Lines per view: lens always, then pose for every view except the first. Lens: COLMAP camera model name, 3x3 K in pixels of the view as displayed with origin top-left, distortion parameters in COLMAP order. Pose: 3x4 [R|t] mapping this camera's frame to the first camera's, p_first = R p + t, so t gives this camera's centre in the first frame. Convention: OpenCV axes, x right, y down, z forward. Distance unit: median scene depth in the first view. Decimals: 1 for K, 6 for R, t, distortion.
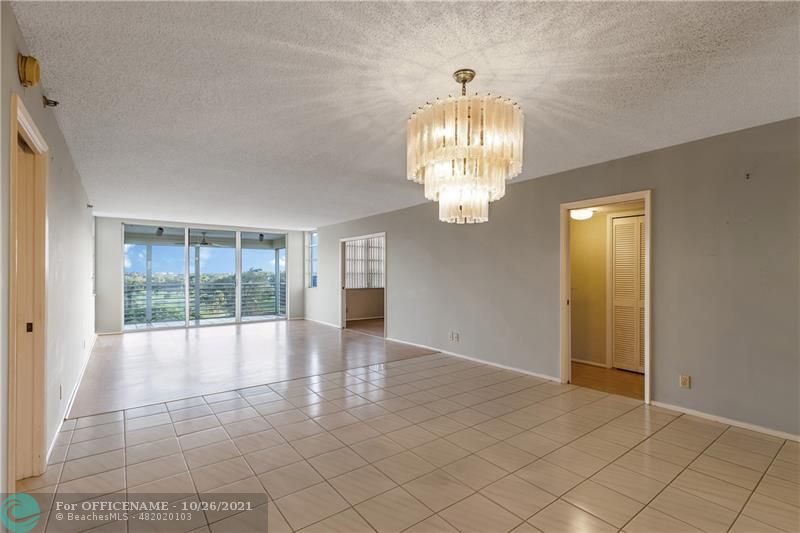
lens RADIAL K [[367.5, 0, 406.1], [0, 367.5, 271.4], [0, 0, 1]] dist [0.016678, -0.001880]
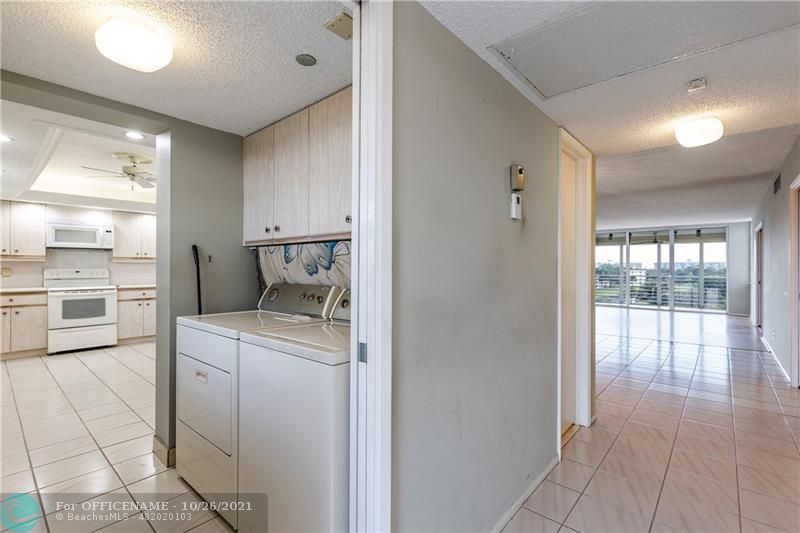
lens RADIAL K [[367.5, 0, 417.4], [0, 367.5, 264.3], [0, 0, 1]] dist [0.016678, -0.001880]
pose [[0.223375, -0.003108, -0.974728, 0.481511], [-0.003404, 0.999986, -0.003969, 0.005597], [0.974727, 0.004205, 0.223362, -0.022201]]
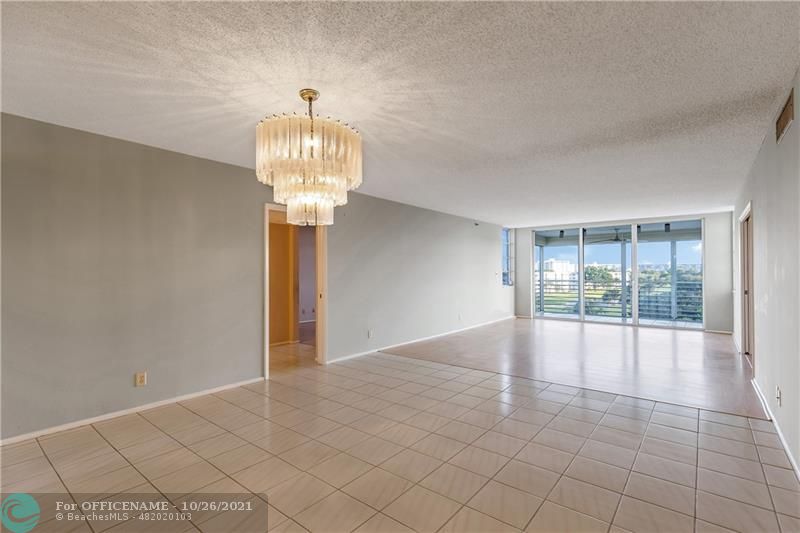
lens RADIAL K [[367.5, 0, 402.2], [0, 367.5, 267.5], [0, 0, 1]] dist [0.016678, -0.001880]
pose [[0.227739, -0.008210, -0.973688, 0.299643], [0.007094, 0.999952, -0.006772, 0.000278], [0.973696, -0.005365, 0.227786, 0.232974]]
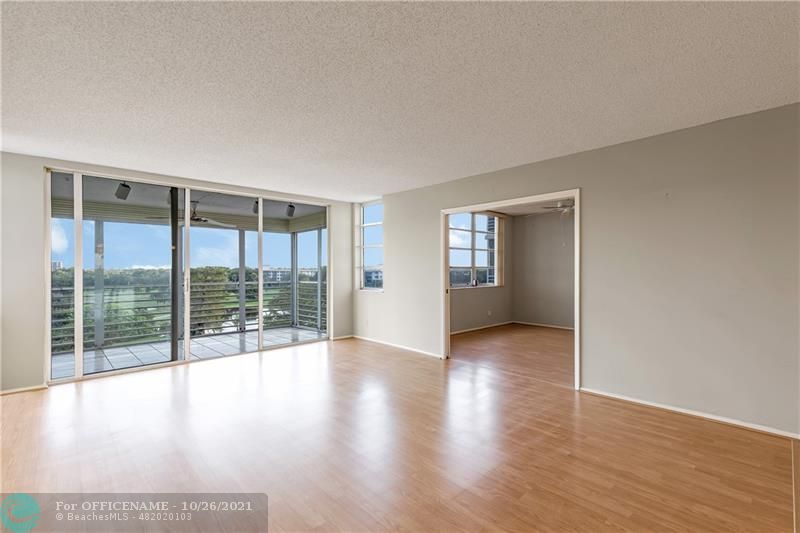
lens RADIAL K [[367.5, 0, 404.5], [0, 367.5, 265.4], [0, 0, 1]] dist [0.016678, -0.001880]
pose [[0.994648, -0.001664, 0.103304, -0.274857], [0.001775, 0.999998, -0.000983, 0.002803], [-0.103302, 0.001161, 0.994649, 0.368821]]
